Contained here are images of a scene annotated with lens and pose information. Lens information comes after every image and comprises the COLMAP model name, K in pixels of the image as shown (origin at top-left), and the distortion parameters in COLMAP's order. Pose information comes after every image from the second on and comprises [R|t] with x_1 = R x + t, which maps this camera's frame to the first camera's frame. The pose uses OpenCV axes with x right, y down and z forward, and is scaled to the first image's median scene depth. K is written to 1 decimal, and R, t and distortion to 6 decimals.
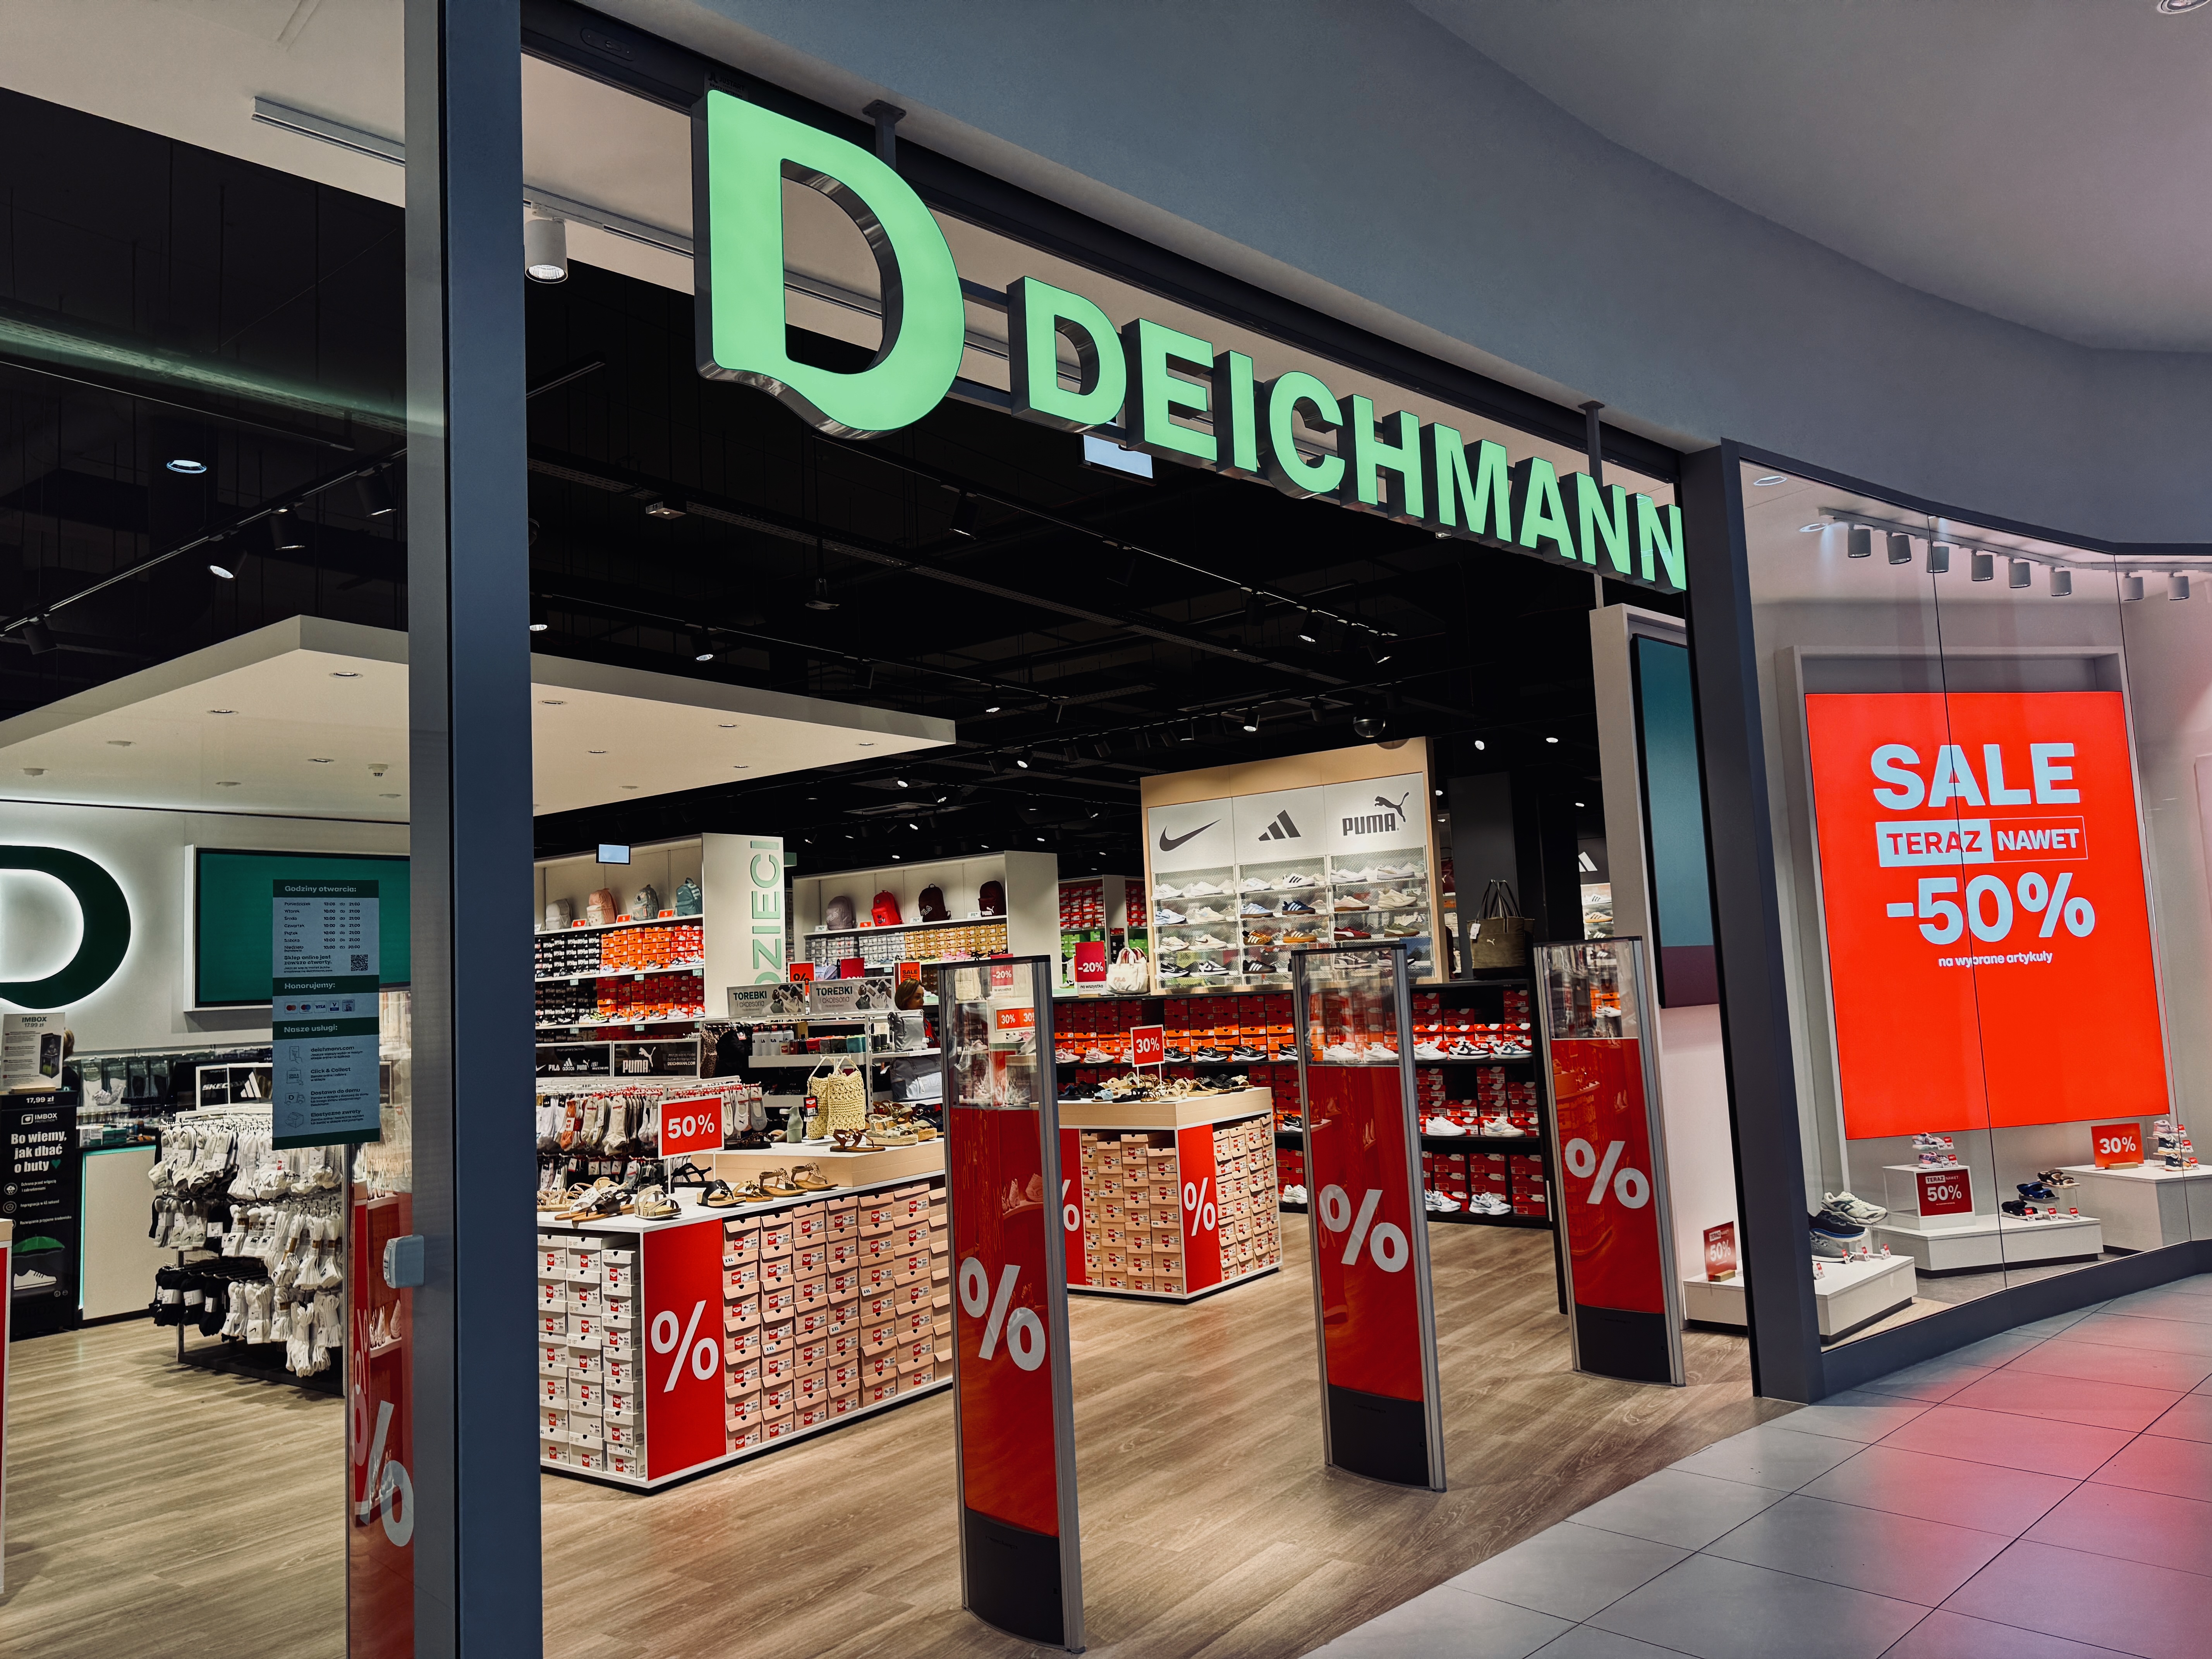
lens RADIAL K [[1555.6, 0, 1126.1], [0, 1555.6, 822.2], [0, 0, 1]] dist [0.044546, -0.041017]
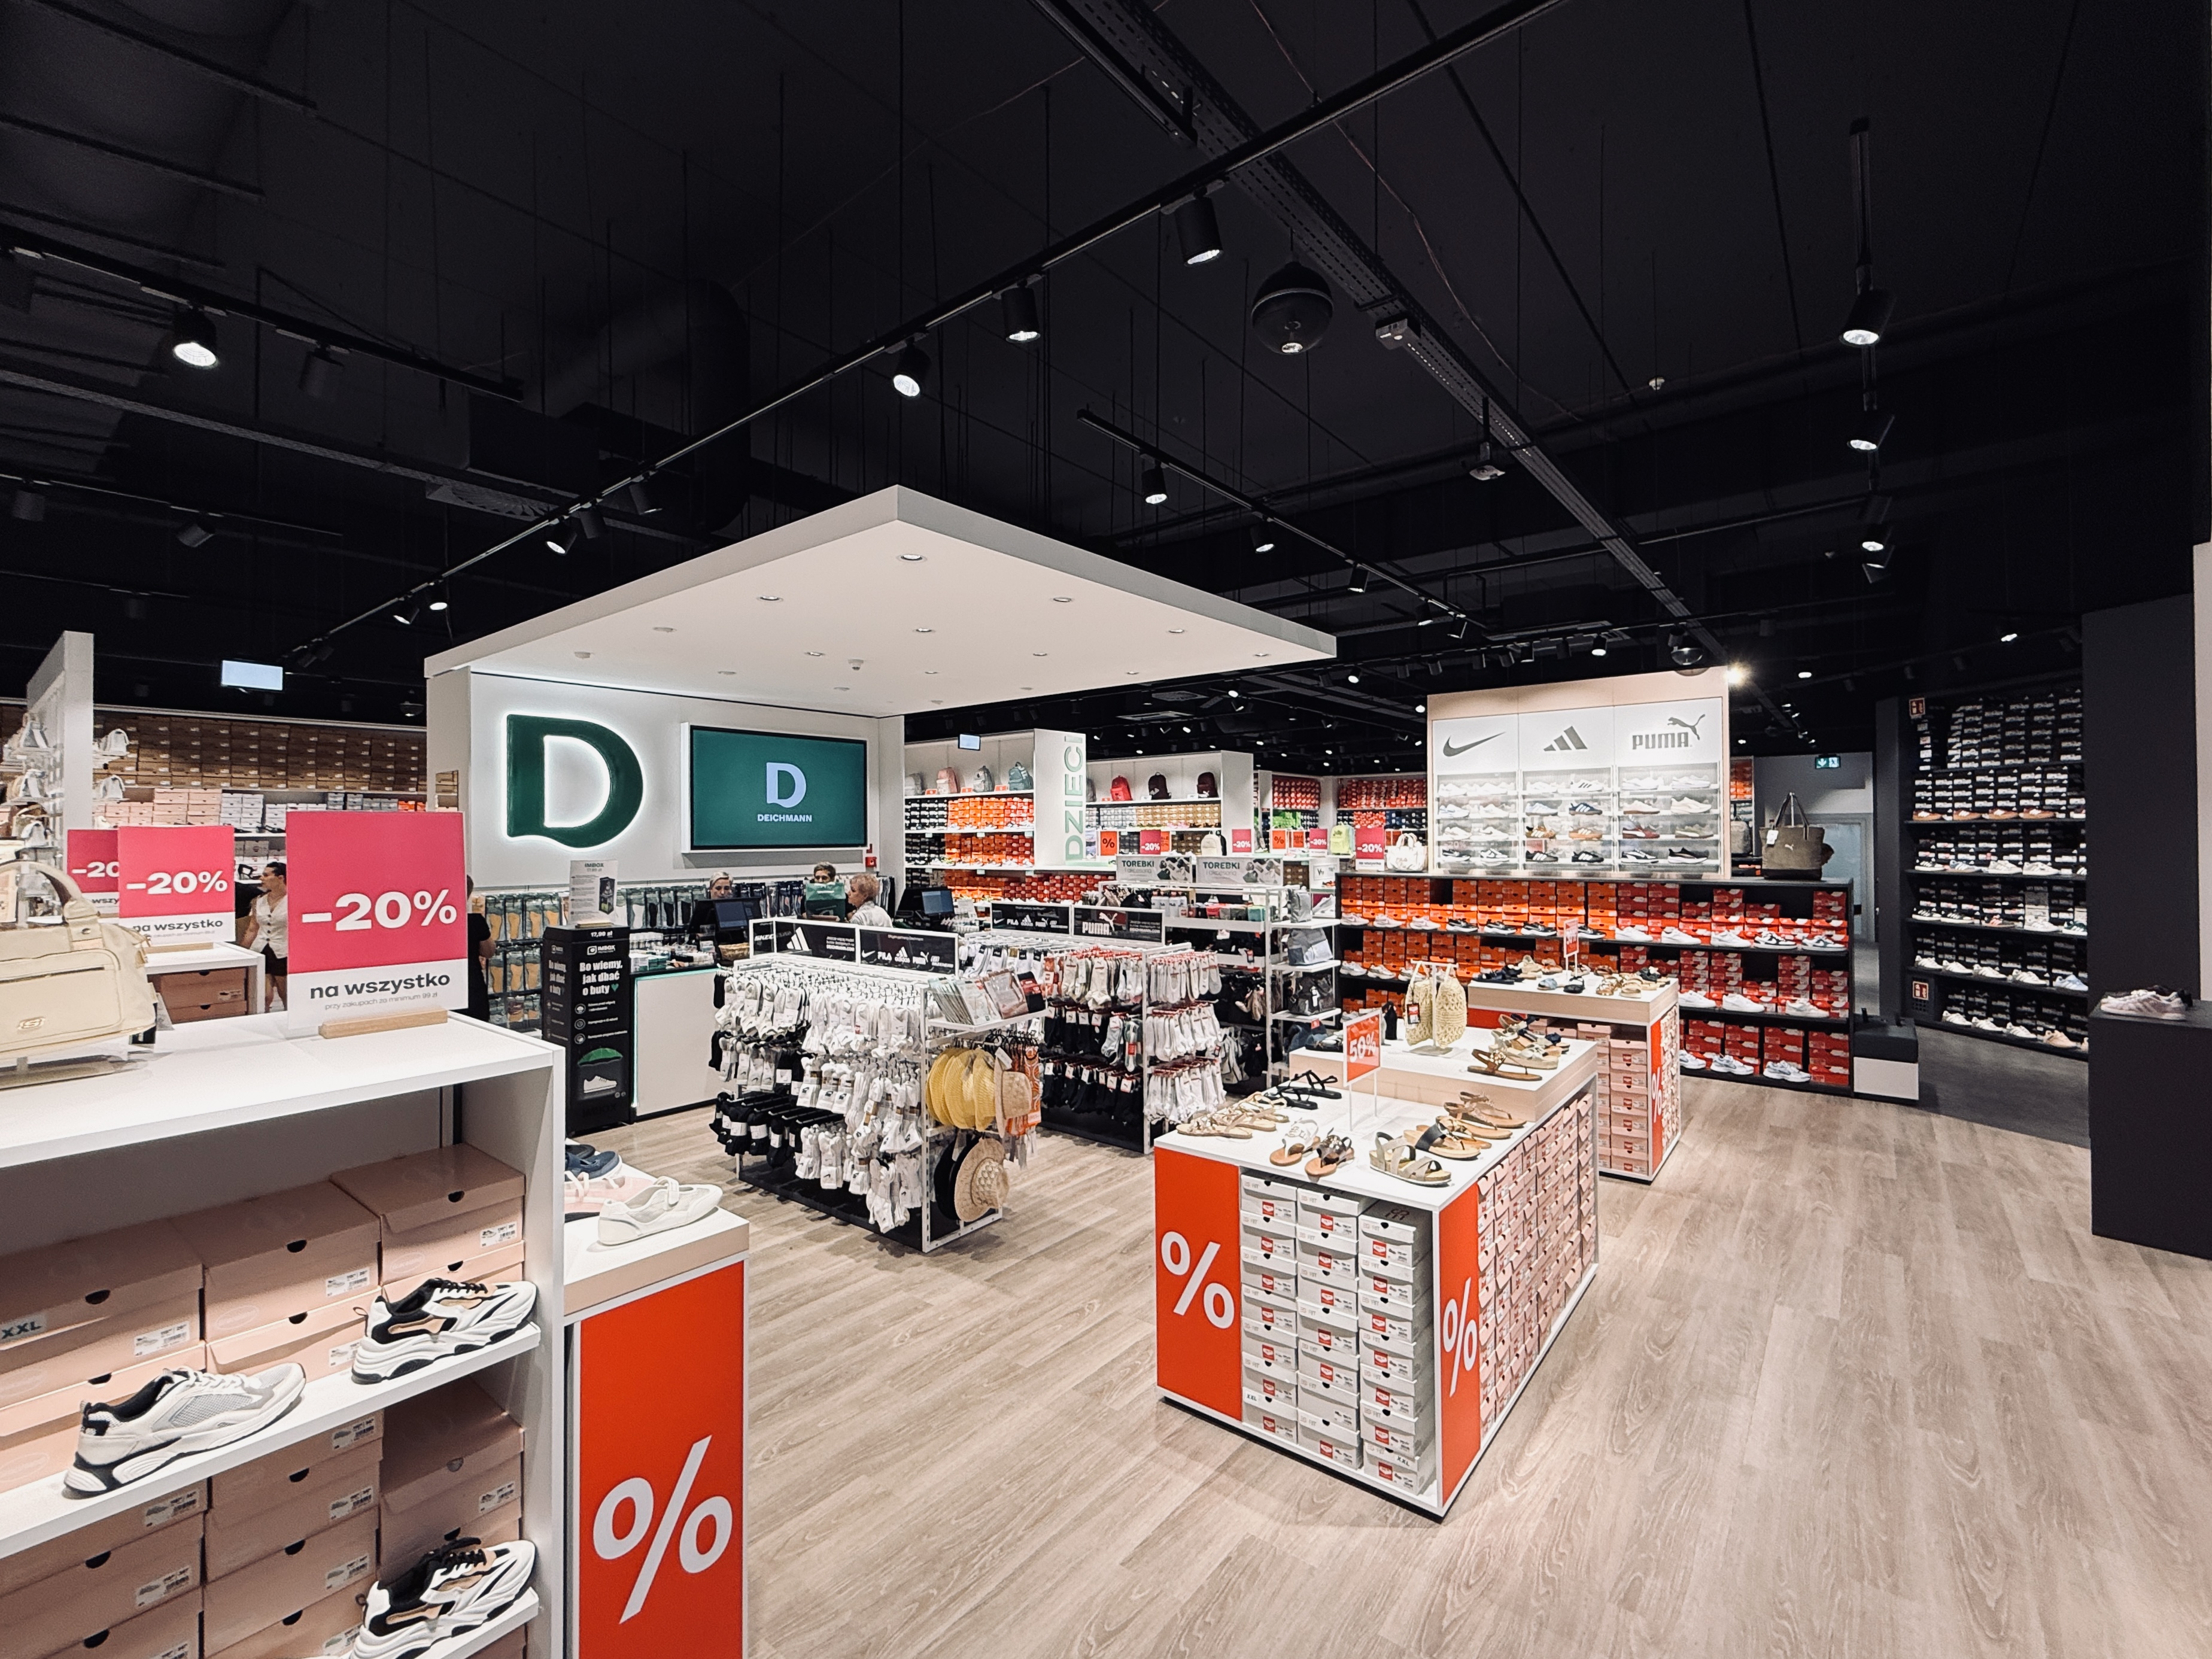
lens RADIAL K [[966.9, 0, 1100.6], [0, 966.9, 818.9], [0, 0, 1]] dist [0.005161, -0.000467]
pose [[0.997747, 0.042068, -0.052268, -0.245906], [-0.037262, 0.995267, 0.089756, 0.010862], [0.055797, -0.087606, 0.994591, 0.268318]]
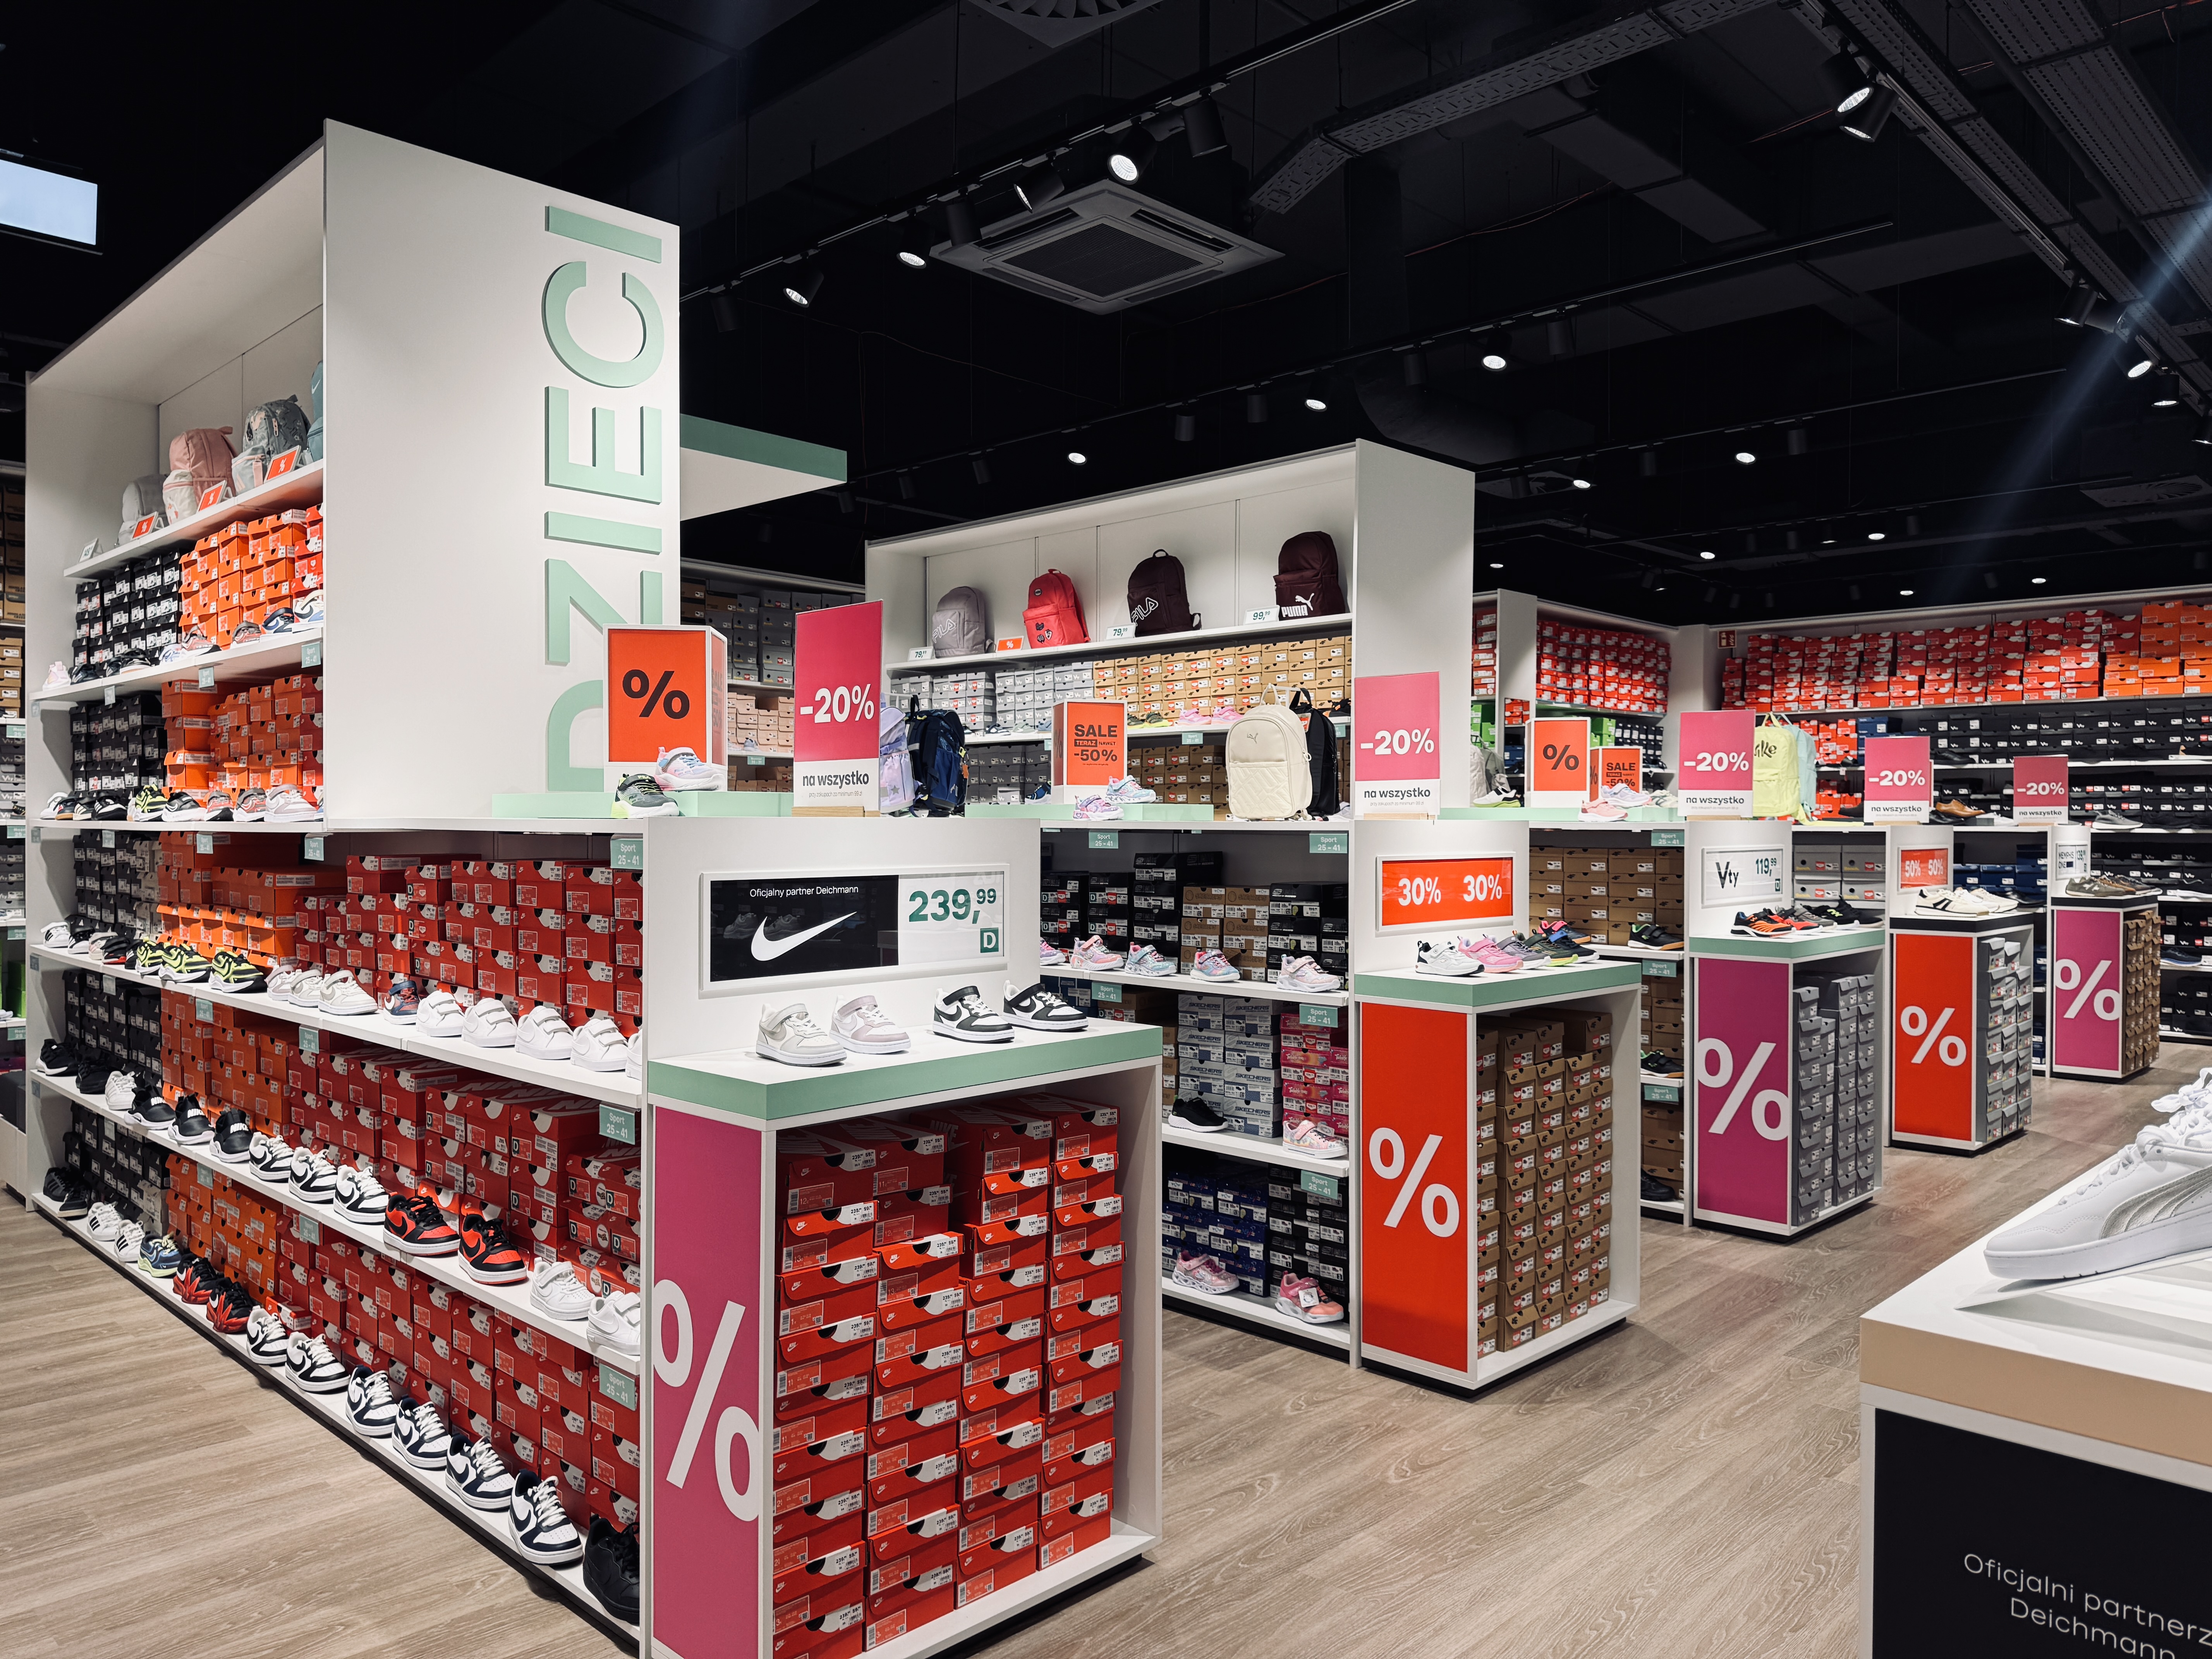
lens RADIAL K [[1555.6, 0, 1106.2], [0, 1555.6, 835.3], [0, 0, 1]] dist [0.044546, -0.041017]
pose [[0.988041, 0.059445, -0.142273, -0.140869], [-0.042539, 0.991977, 0.119049, 0.128372], [0.148208, -0.111573, 0.982642, 1.080827]]
